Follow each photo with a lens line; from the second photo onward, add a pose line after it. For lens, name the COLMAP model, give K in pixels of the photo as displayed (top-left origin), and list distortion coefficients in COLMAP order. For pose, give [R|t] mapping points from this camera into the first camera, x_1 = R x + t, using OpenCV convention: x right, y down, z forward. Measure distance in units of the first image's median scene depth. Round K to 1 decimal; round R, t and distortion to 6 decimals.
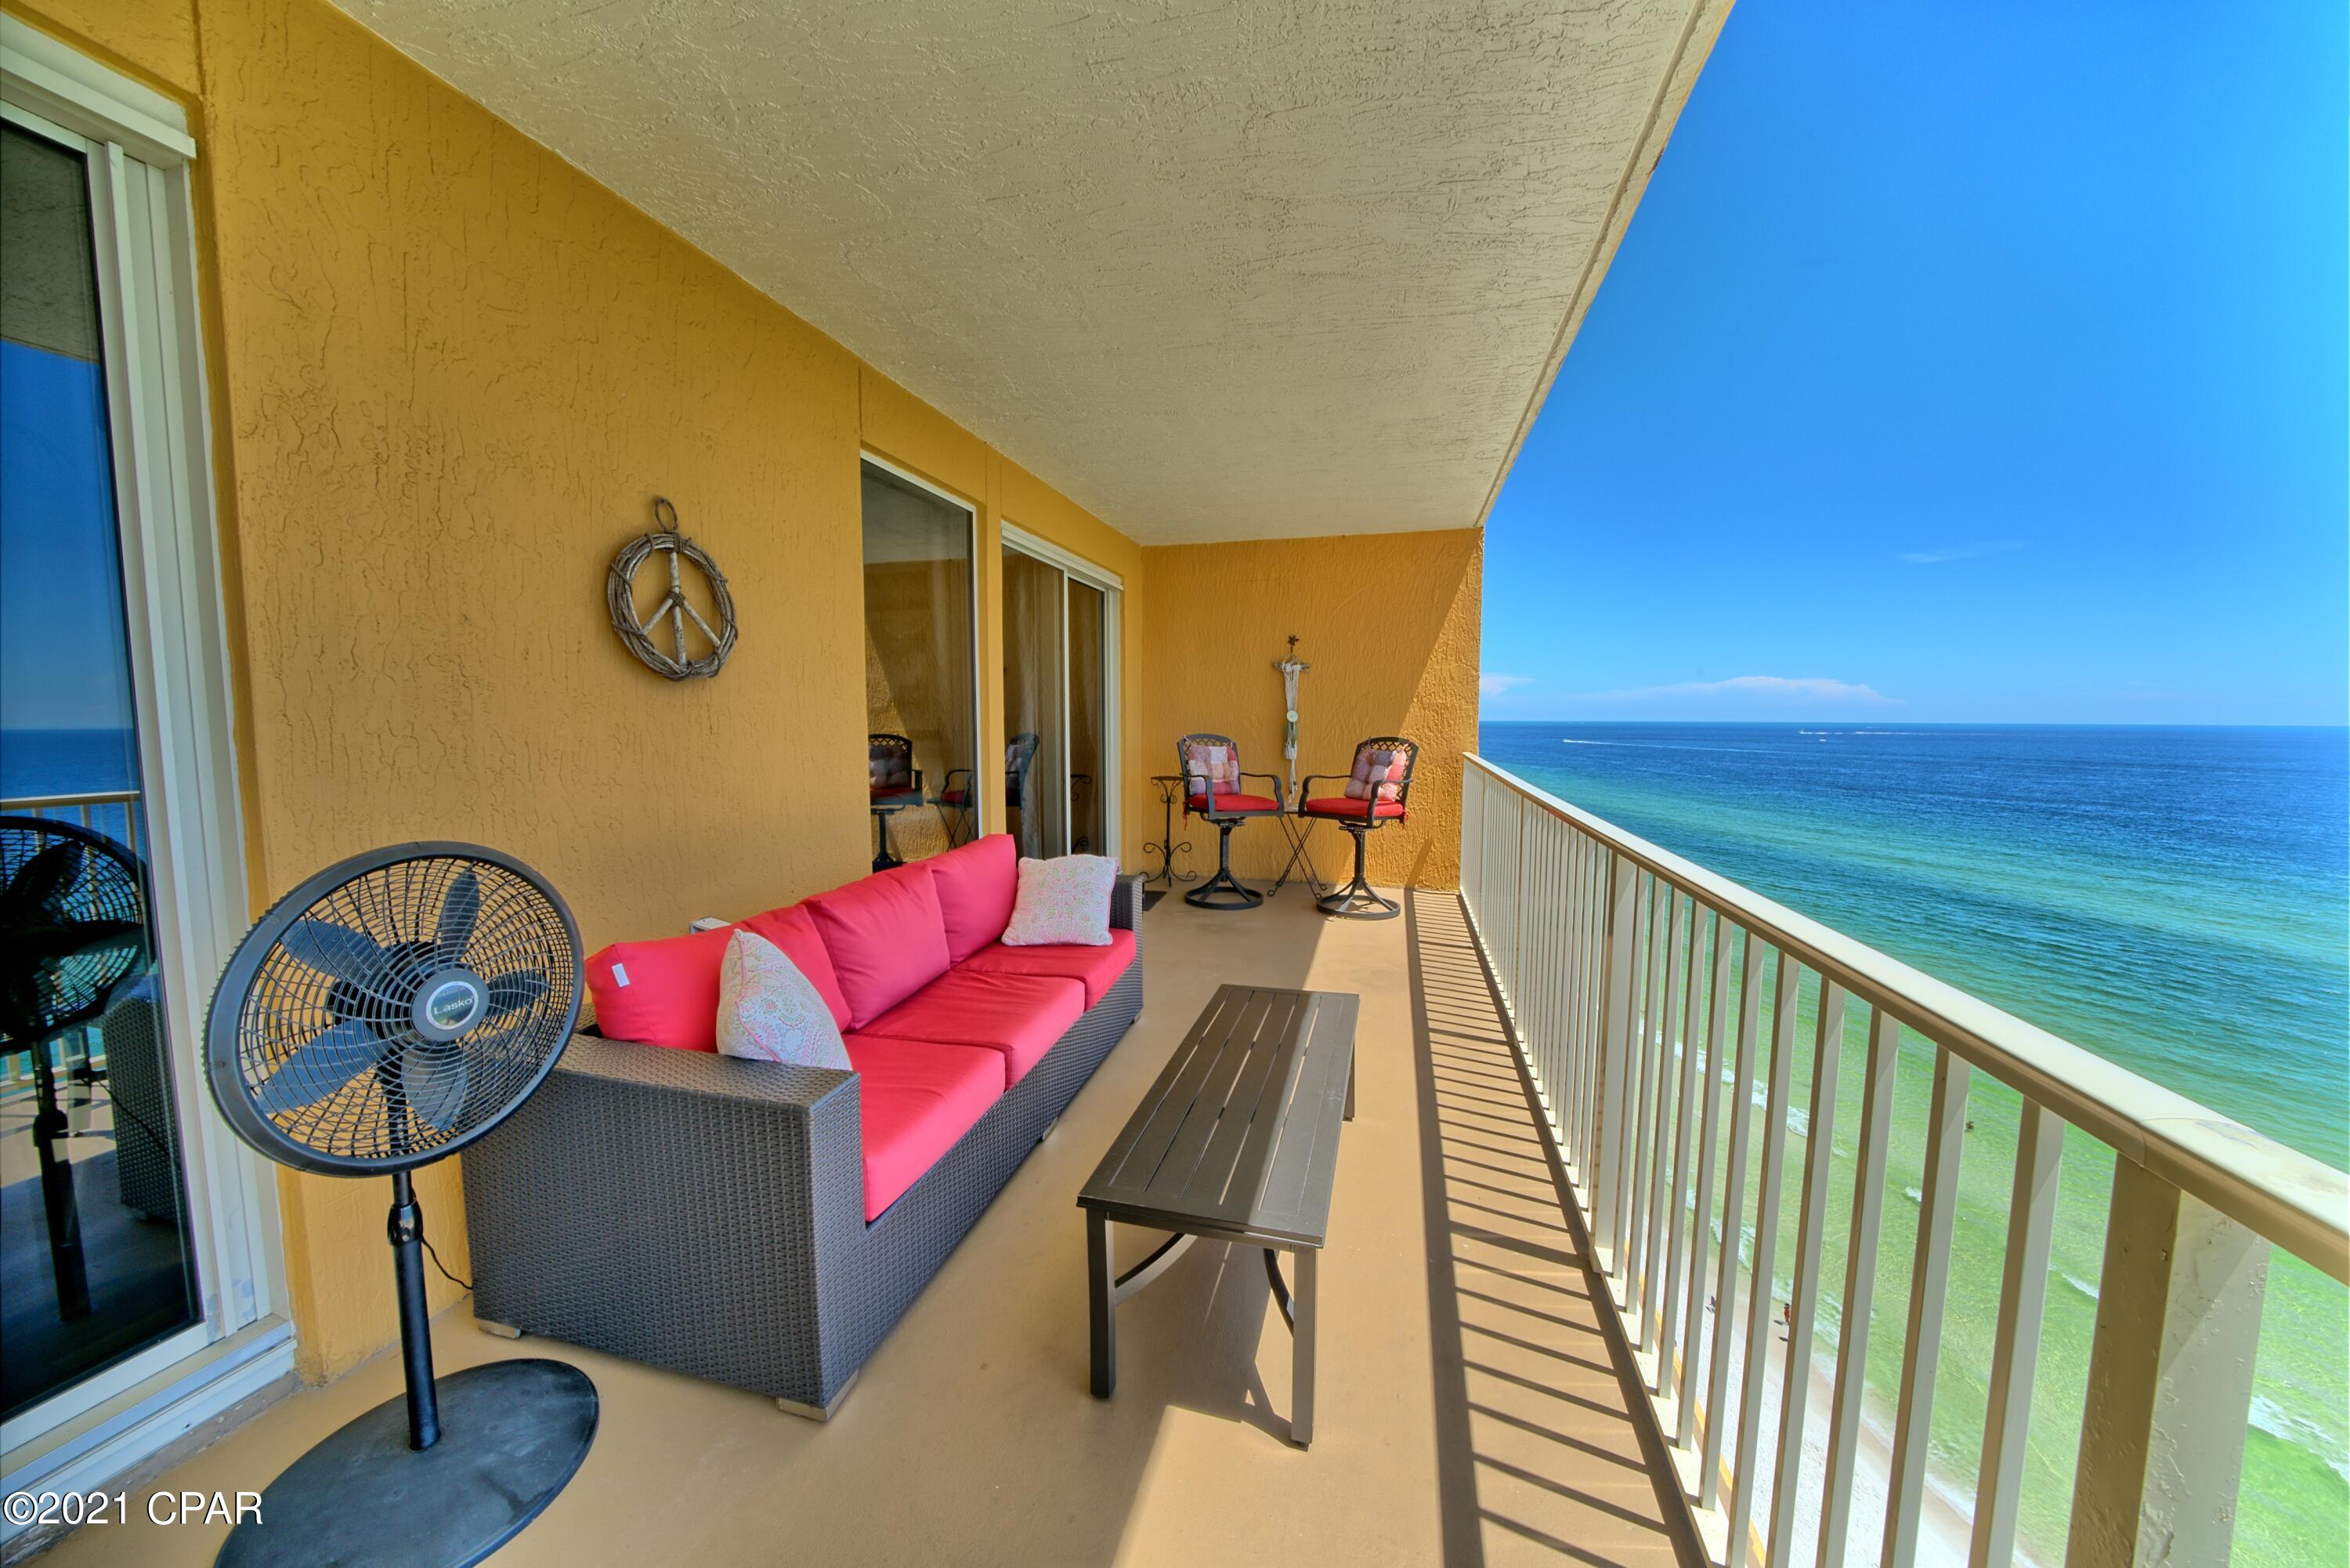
lens RADIAL K [[807.1, 0, 1171.4], [0, 807.1, 782.6], [0, 0, 1]] dist [-0.029219, 0.003408]
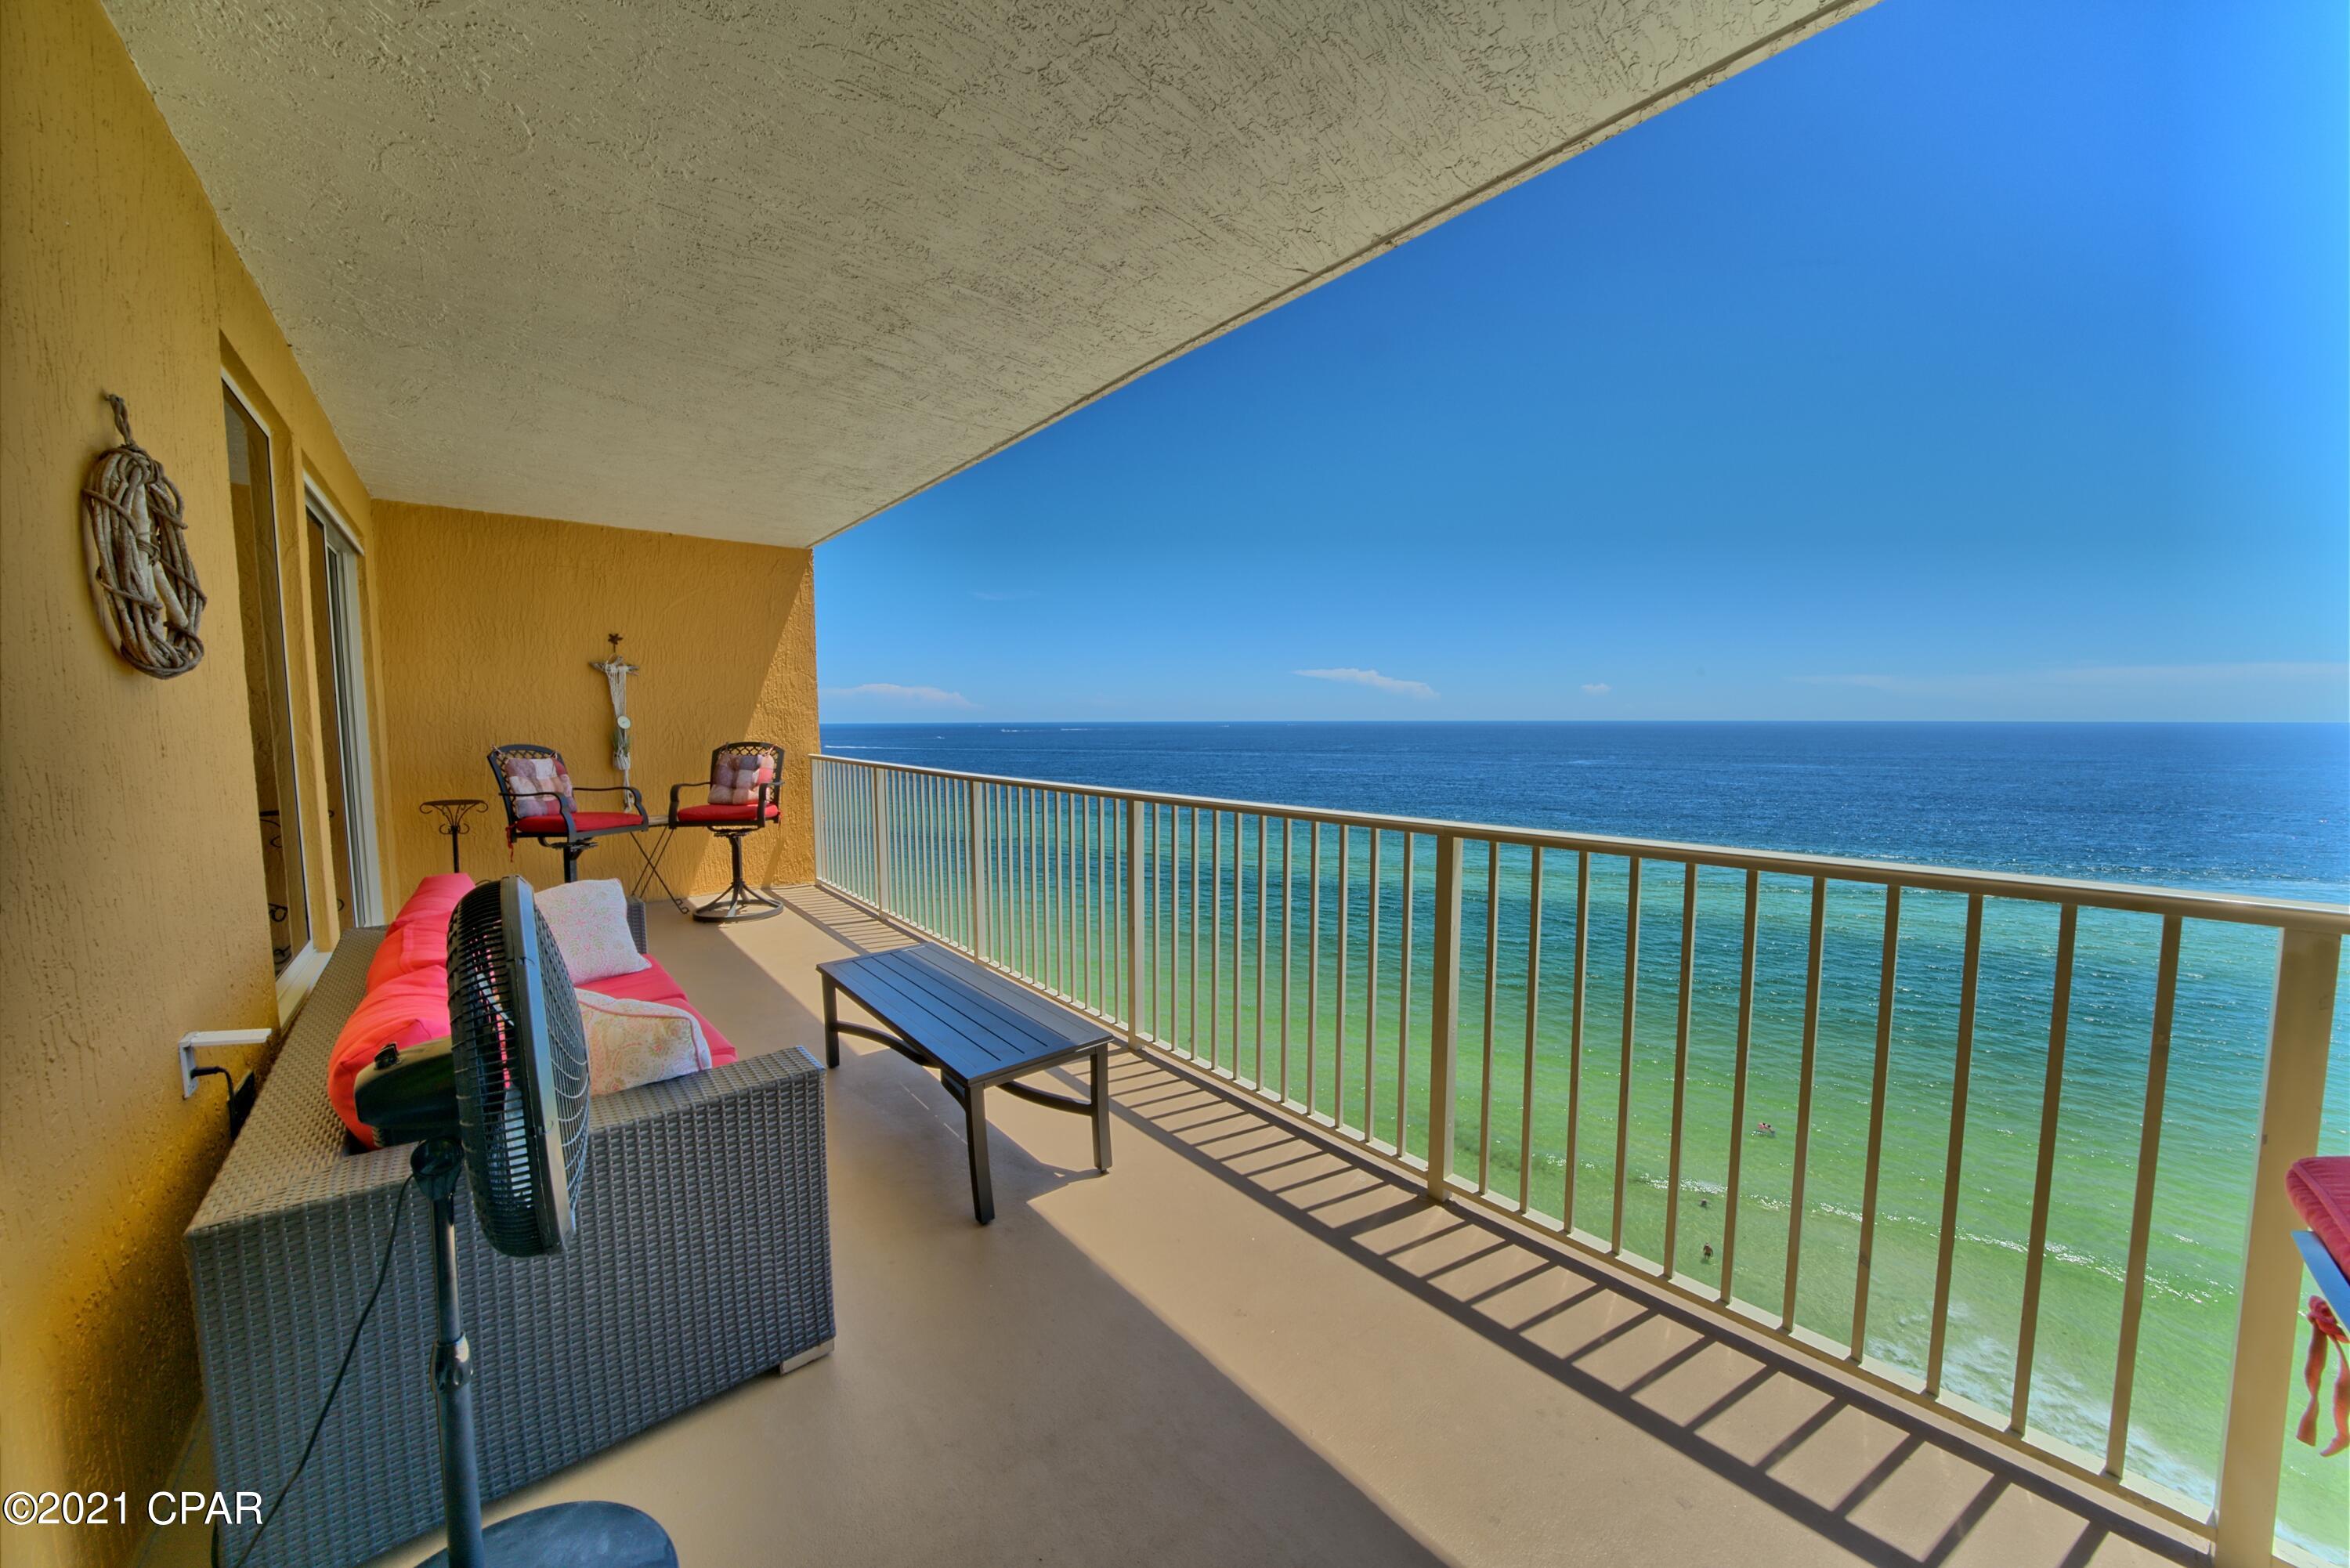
lens RADIAL K [[807.1, 0, 1171.4], [0, 807.1, 782.6], [0, 0, 1]] dist [-0.029219, 0.003408]
pose [[0.560829, -0.067975, 0.825137, -0.270390], [0.071081, 0.996897, 0.033812, -0.000994], [-0.824875, 0.039688, 0.563920, -0.018127]]
